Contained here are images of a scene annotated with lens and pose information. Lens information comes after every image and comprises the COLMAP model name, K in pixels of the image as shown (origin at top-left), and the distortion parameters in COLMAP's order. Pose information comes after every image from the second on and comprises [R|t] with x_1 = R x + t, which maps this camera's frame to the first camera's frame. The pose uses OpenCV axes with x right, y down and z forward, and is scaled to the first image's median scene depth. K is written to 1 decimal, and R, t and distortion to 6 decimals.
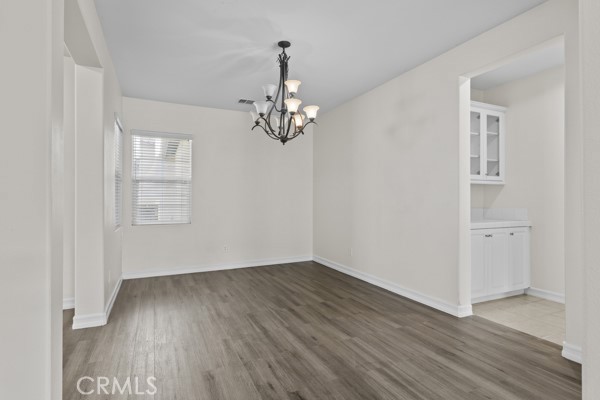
lens RADIAL K [[306.7, 0, 302.6], [0, 306.7, 199.8], [0, 0, 1]] dist [-0.002173, 0.000324]
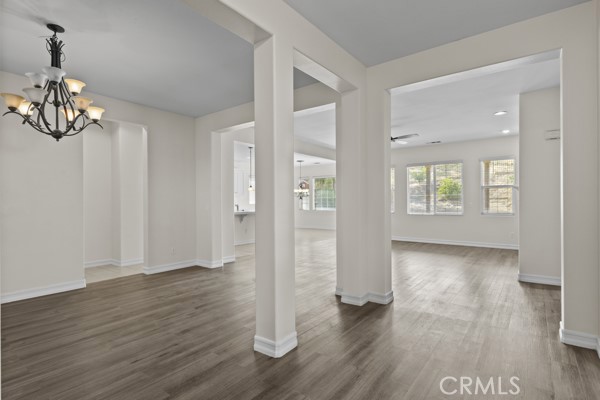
lens RADIAL K [[306.7, 0, 302.6], [0, 306.7, 199.8], [0, 0, 1]] dist [-0.002173, 0.000324]
pose [[-0.457599, 0.004086, 0.889149, -1.197407], [0.000860, 0.999991, -0.004153, -0.003569], [-0.889158, -0.001135, -0.457599, 0.784775]]
